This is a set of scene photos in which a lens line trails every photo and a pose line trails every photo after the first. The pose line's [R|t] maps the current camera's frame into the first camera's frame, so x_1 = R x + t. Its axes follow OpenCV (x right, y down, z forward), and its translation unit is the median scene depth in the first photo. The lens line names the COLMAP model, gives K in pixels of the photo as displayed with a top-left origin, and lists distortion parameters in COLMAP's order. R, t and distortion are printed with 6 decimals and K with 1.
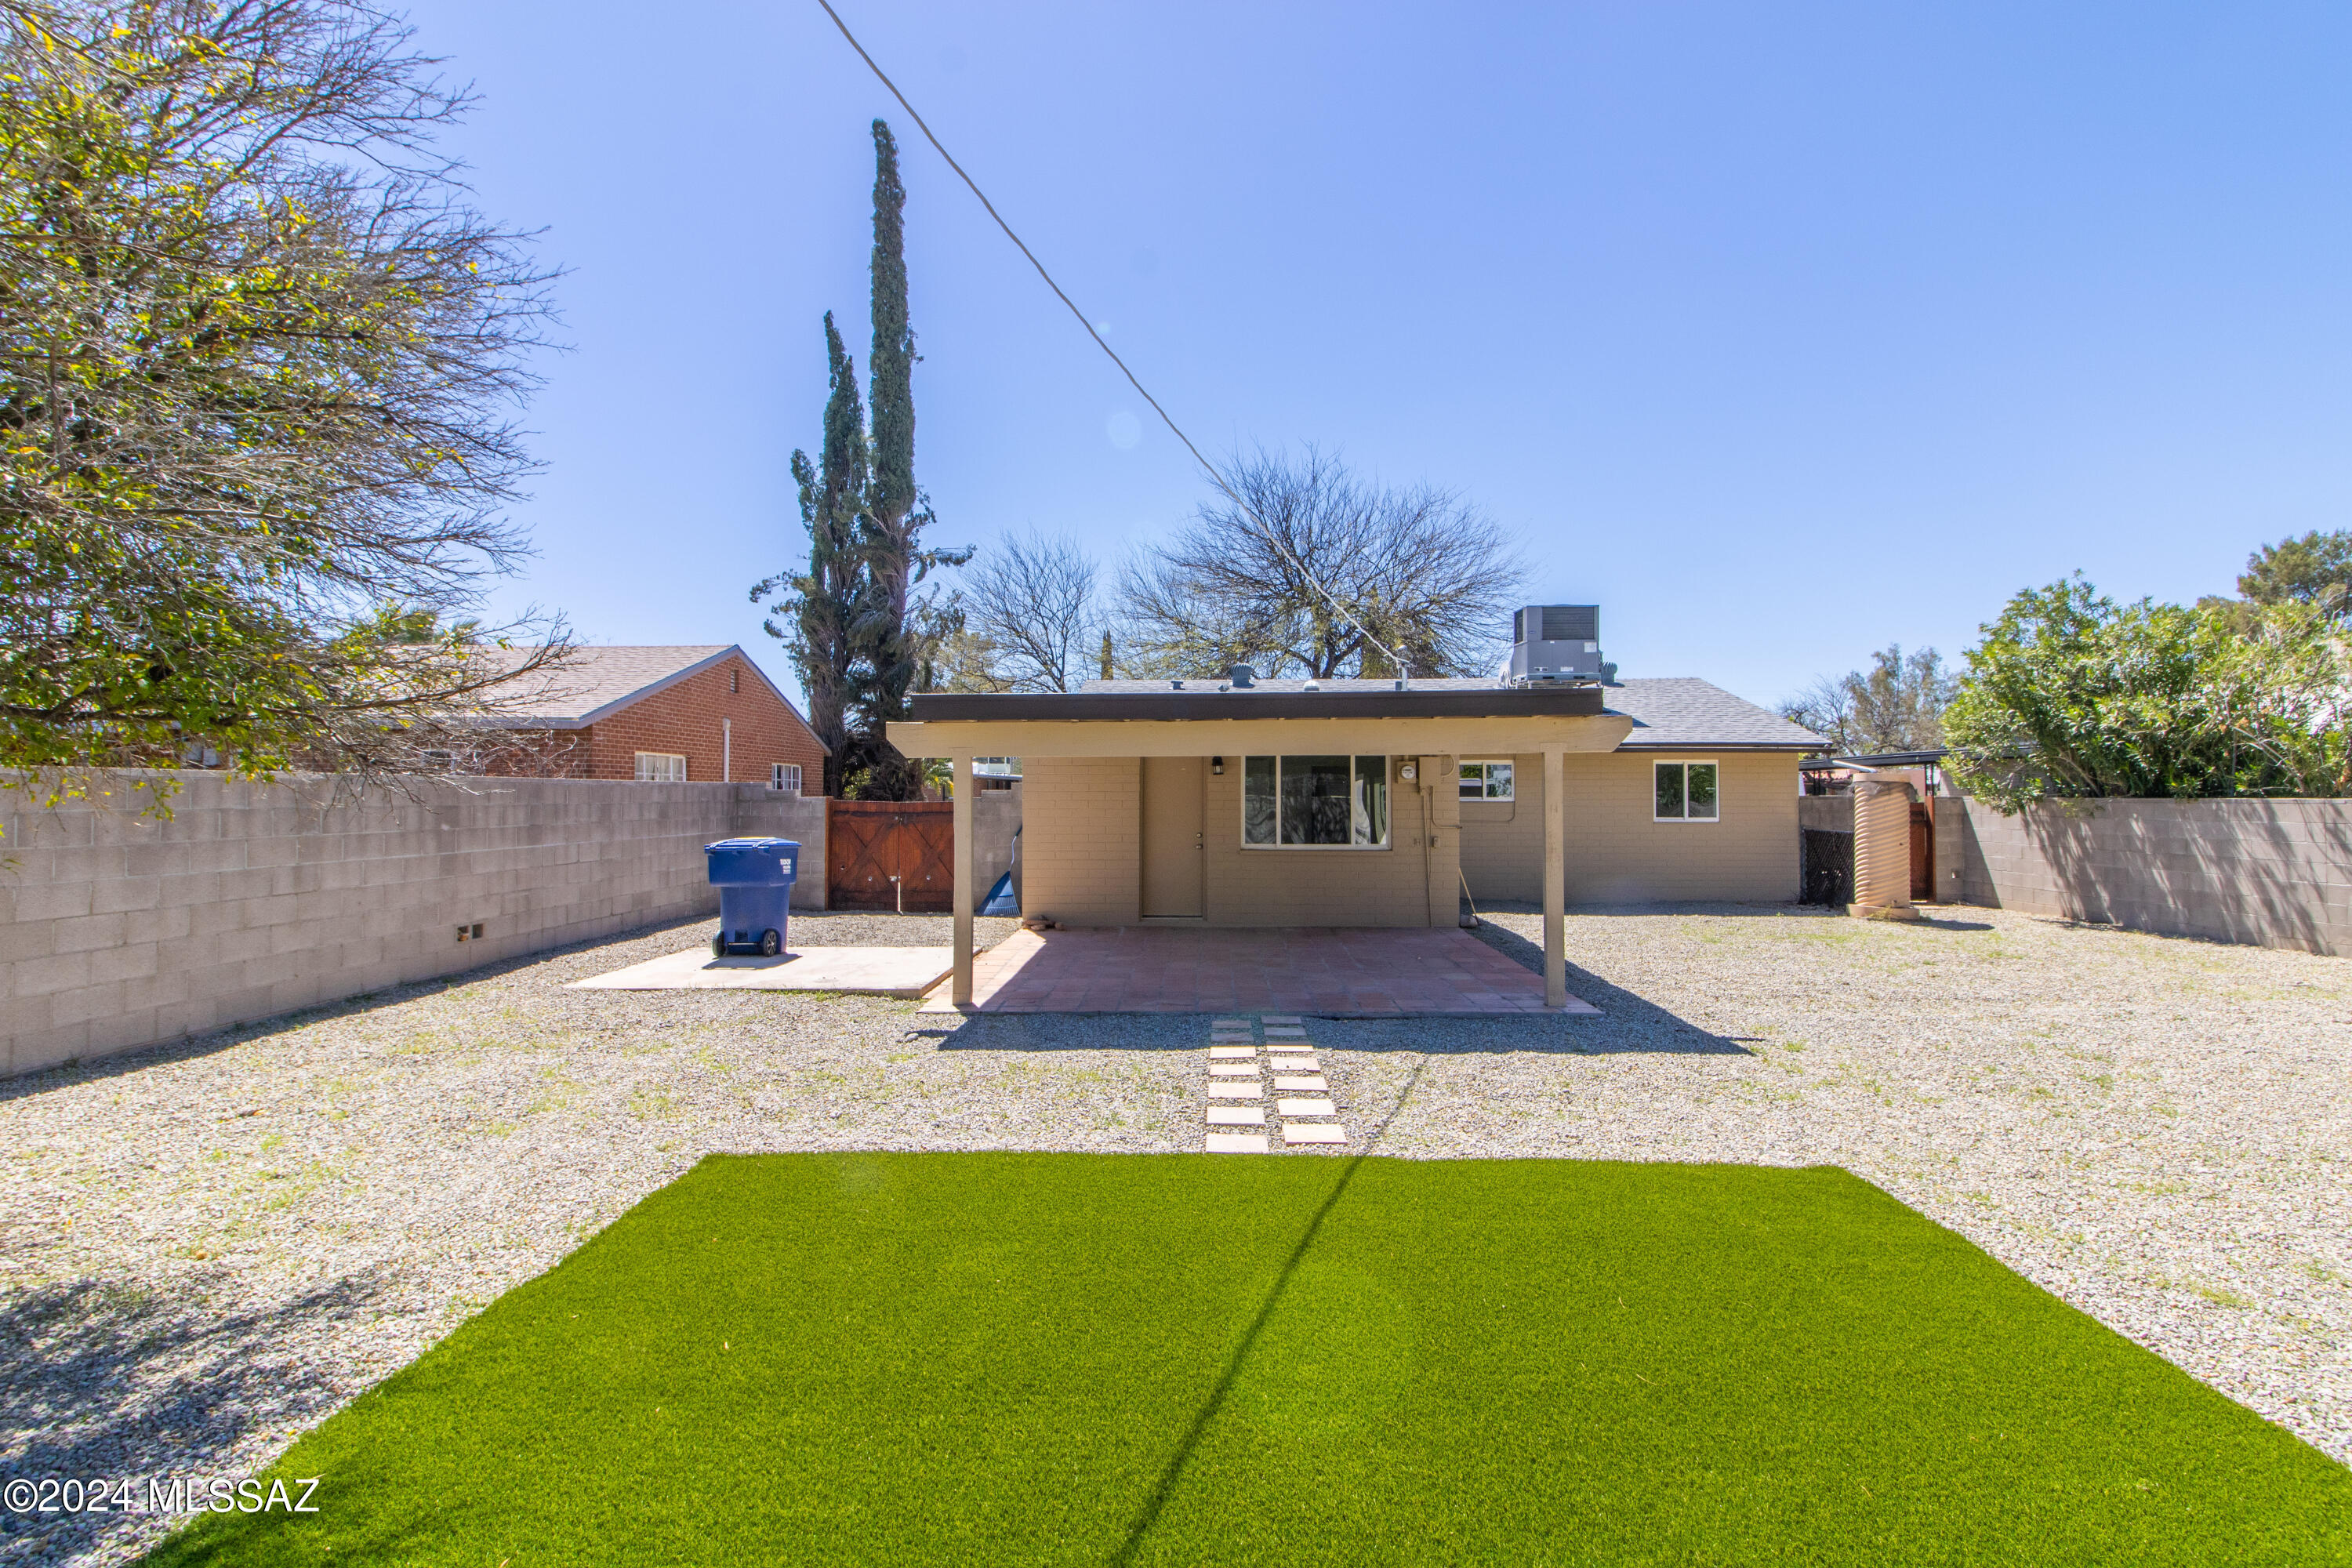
lens RADIAL K [[1101.7, 0, 1176.0], [0, 1101.7, 784.0], [0, 0, 1]] dist [0.000455, -0.000009]
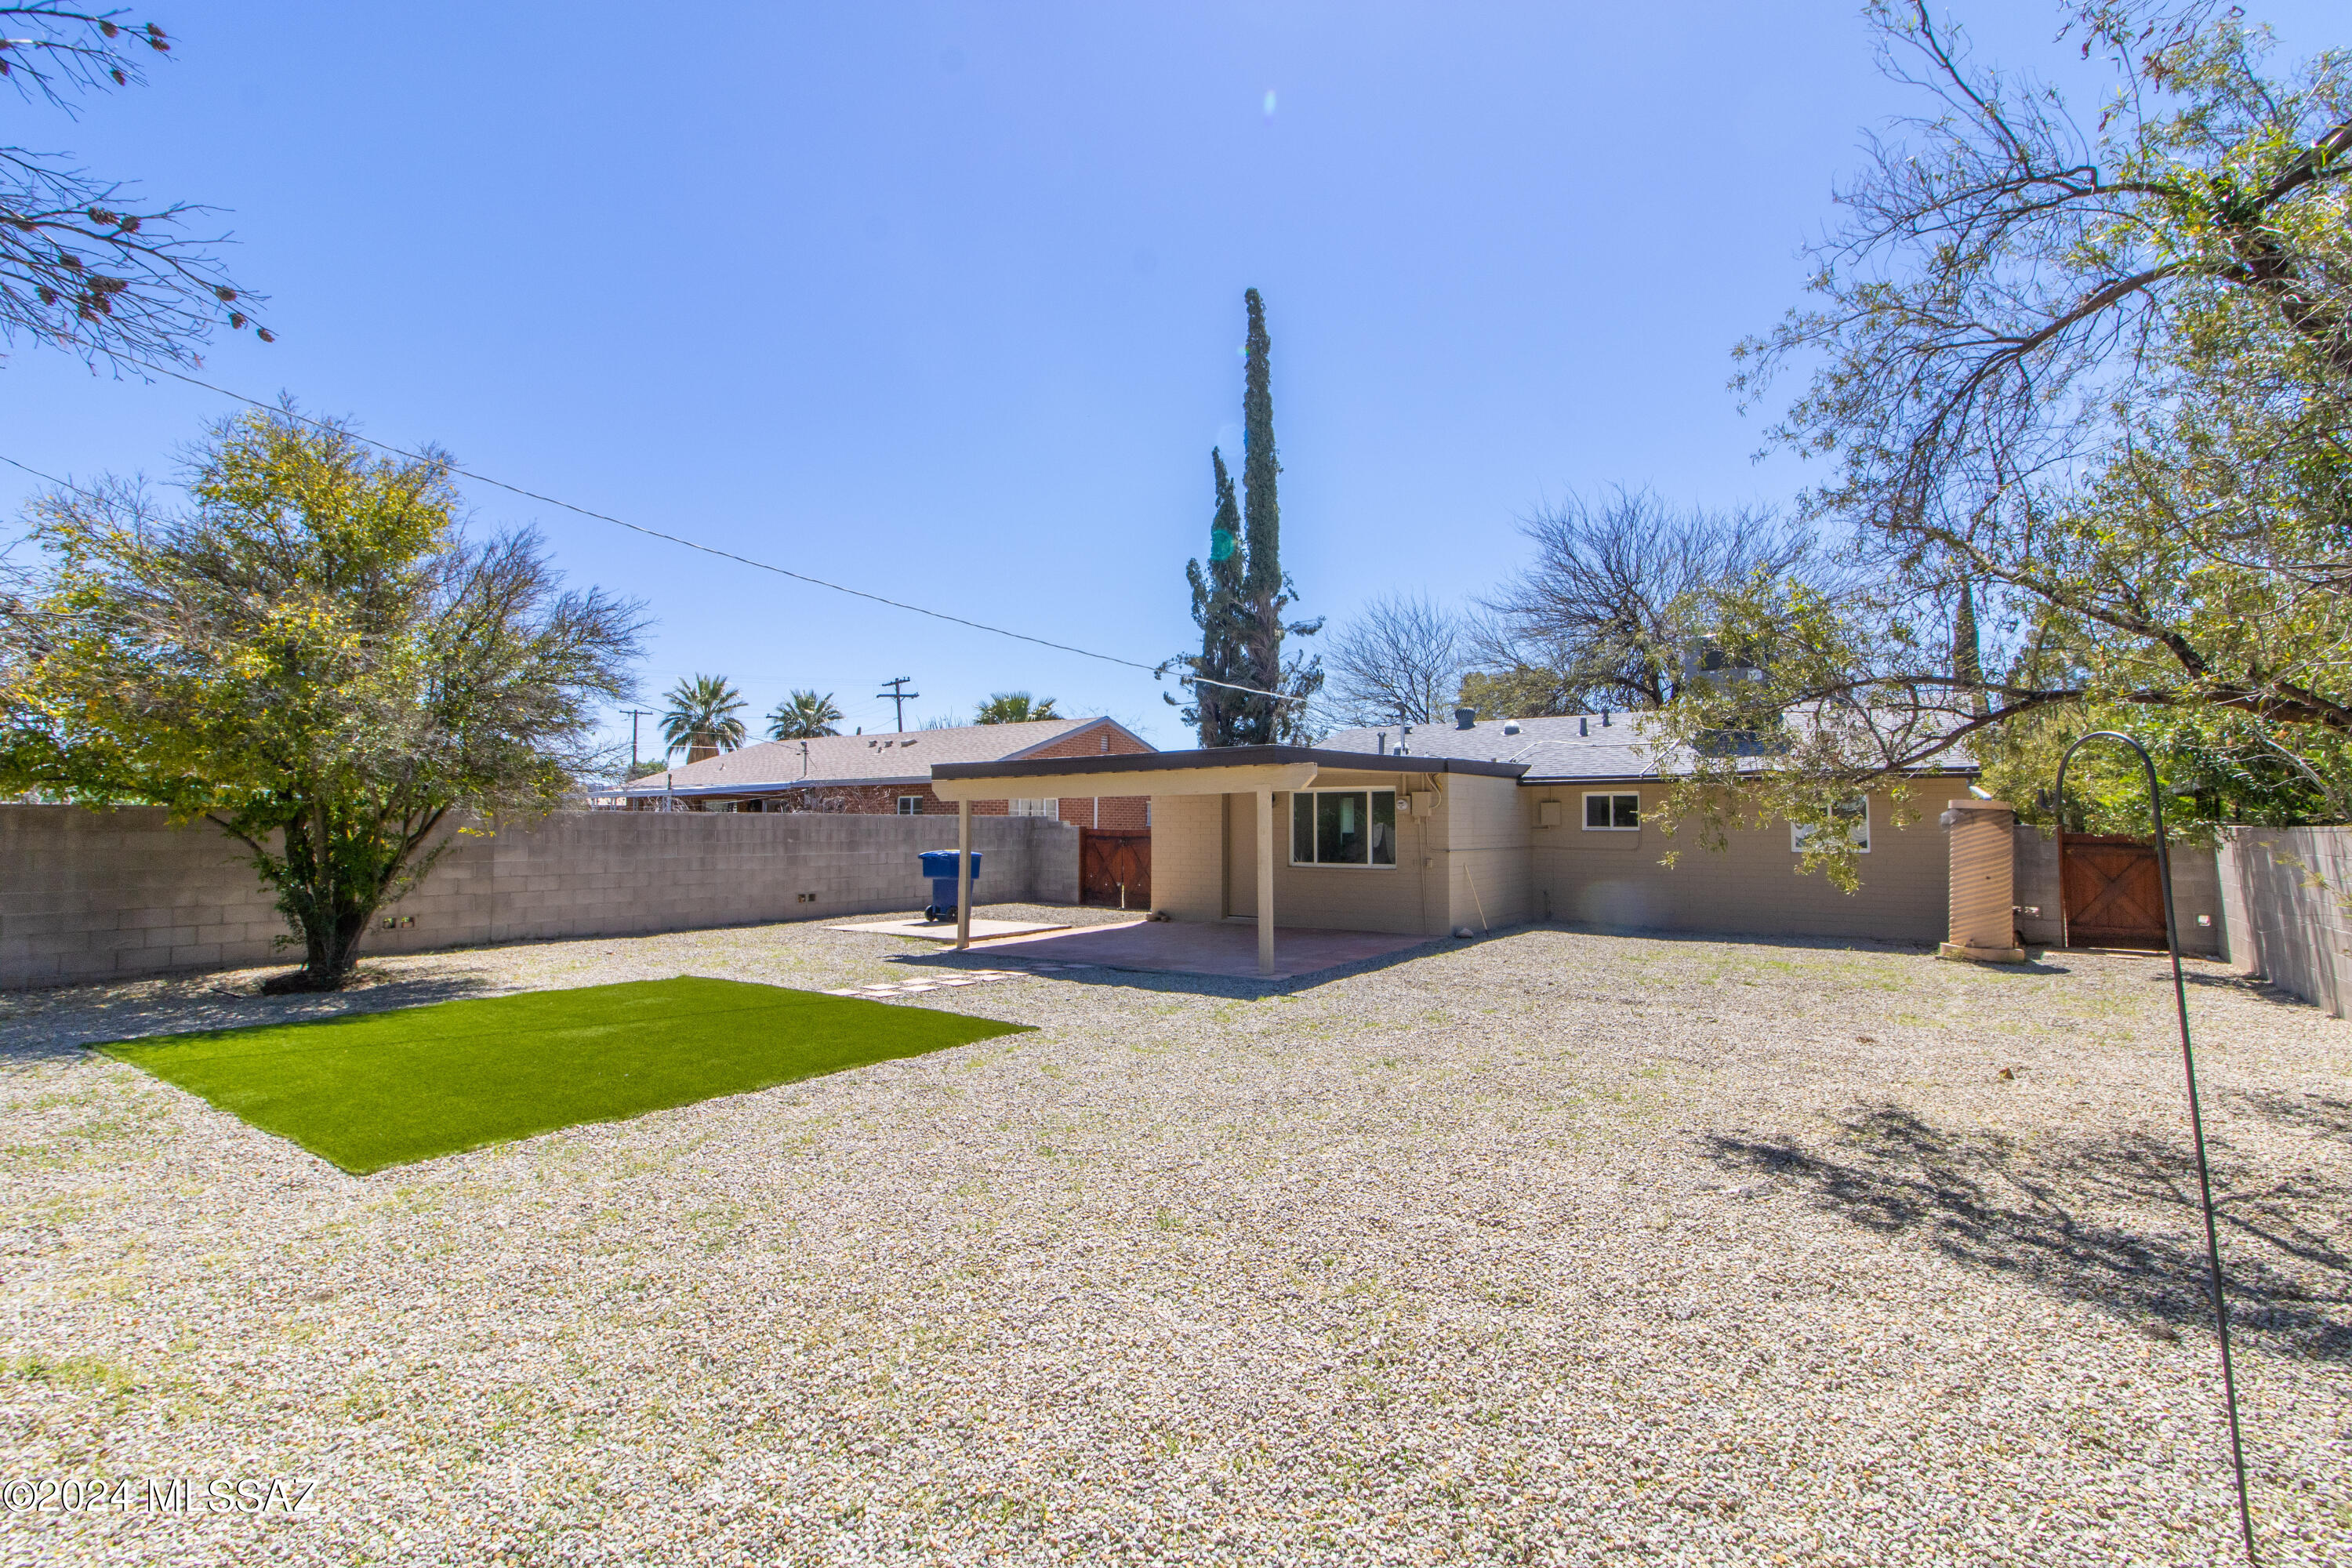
lens RADIAL K [[1101.7, 0, 1176.0], [0, 1101.7, 784.0], [0, 0, 1]] dist [0.000455, -0.000009]
pose [[0.830902, -0.021520, -0.556003, 0.649279], [0.005354, 0.999515, -0.030684, 0.001864], [0.556393, 0.022519, 0.830614, -0.147966]]
